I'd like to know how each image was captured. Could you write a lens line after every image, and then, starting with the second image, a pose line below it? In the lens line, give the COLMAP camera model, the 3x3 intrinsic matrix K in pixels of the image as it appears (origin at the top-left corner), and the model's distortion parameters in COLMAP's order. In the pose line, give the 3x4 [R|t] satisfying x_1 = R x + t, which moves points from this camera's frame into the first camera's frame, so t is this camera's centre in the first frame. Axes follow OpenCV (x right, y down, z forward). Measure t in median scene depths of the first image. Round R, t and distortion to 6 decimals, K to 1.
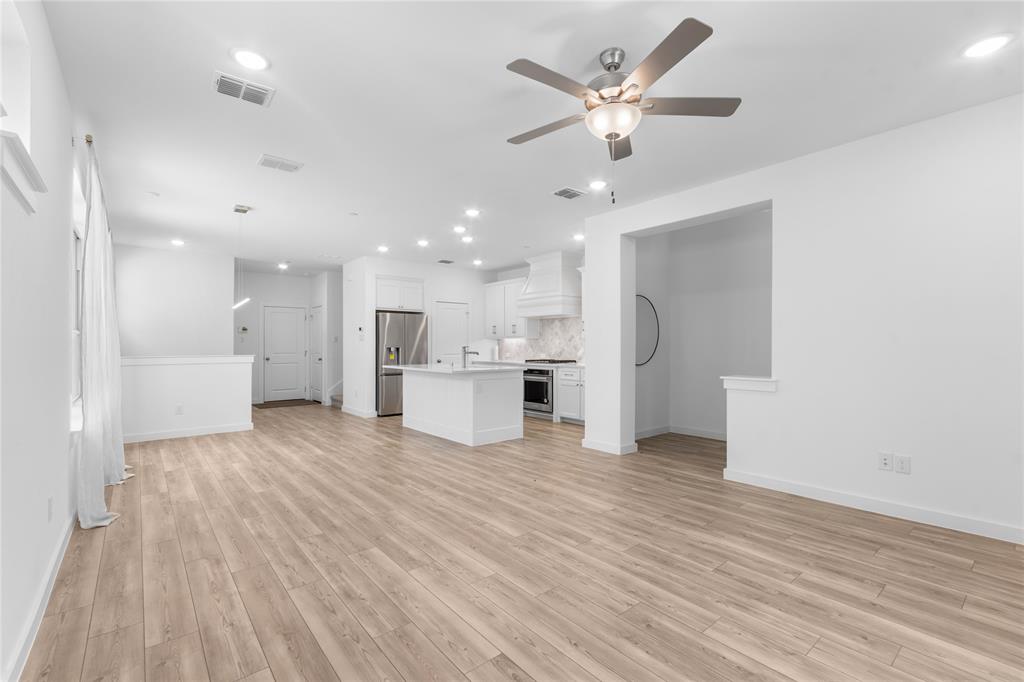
lens RADIAL K [[452.2, 0, 512.0], [0, 452.2, 341.0], [0, 0, 1]] dist [0.002842, 0.000482]
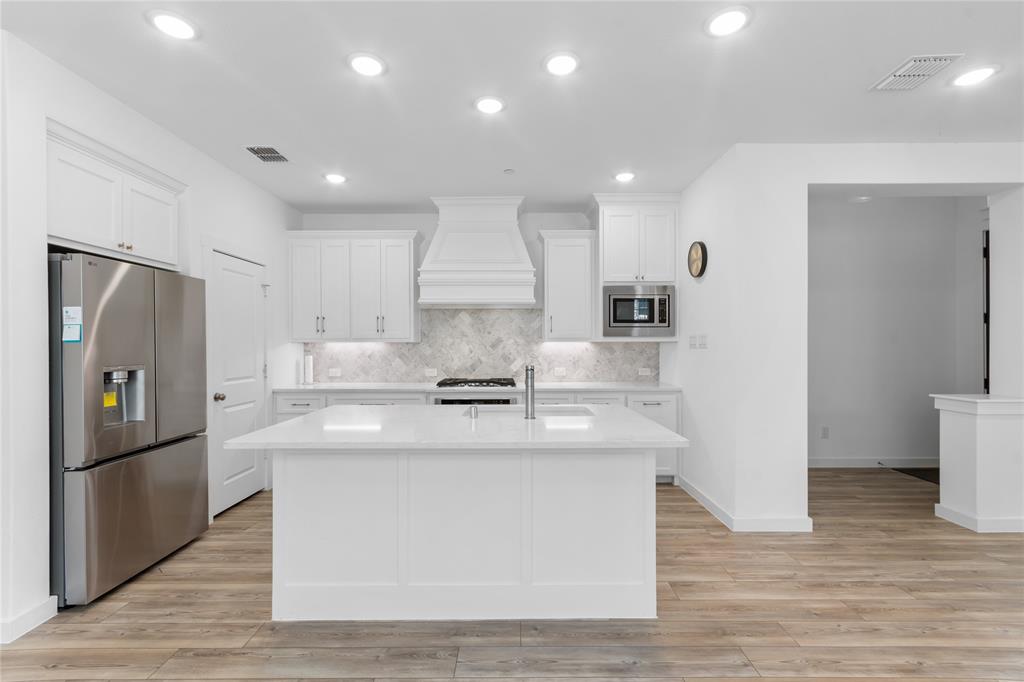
lens RADIAL K [[452.2, 0, 512.0], [0, 452.2, 341.0], [0, 0, 1]] dist [0.002842, 0.000482]
pose [[0.642277, 0.005693, 0.766451, -0.355966], [-0.005051, 0.999982, -0.003195, -0.007210], [-0.766456, -0.001820, 0.642294, 0.628983]]
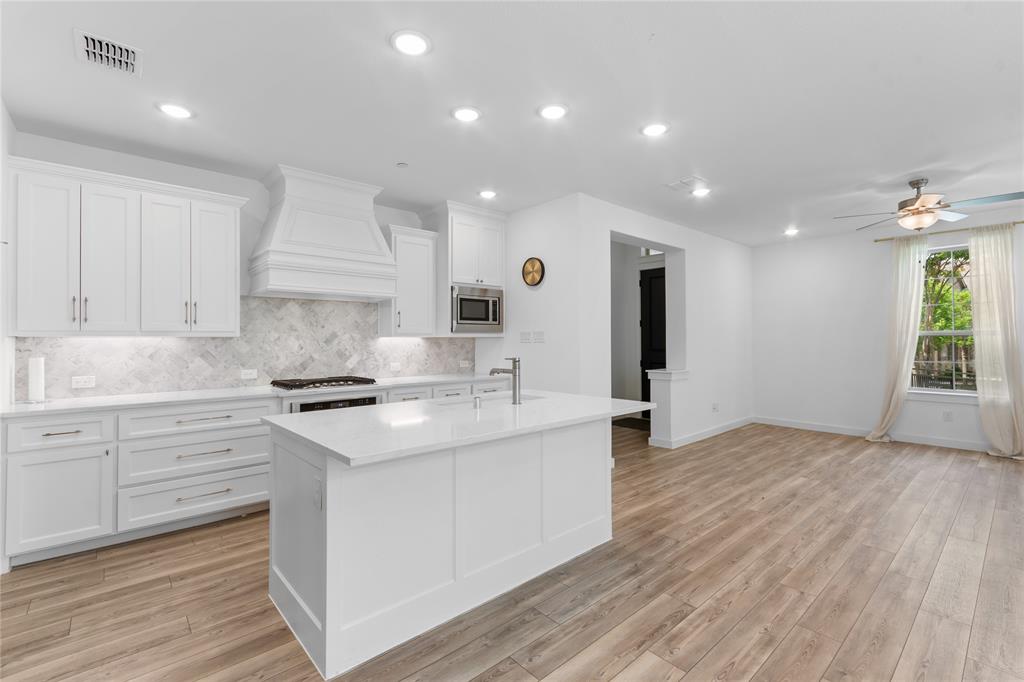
lens RADIAL K [[456.6, 0, 514.0], [0, 456.6, 330.3], [0, 0, 1]] dist [0.005004, 0.000428]
pose [[-0.034719, 0.021380, 0.999168, -0.479044], [-0.005387, 0.999753, -0.021580, -0.004861], [-0.999383, -0.006132, -0.034595, 0.851245]]
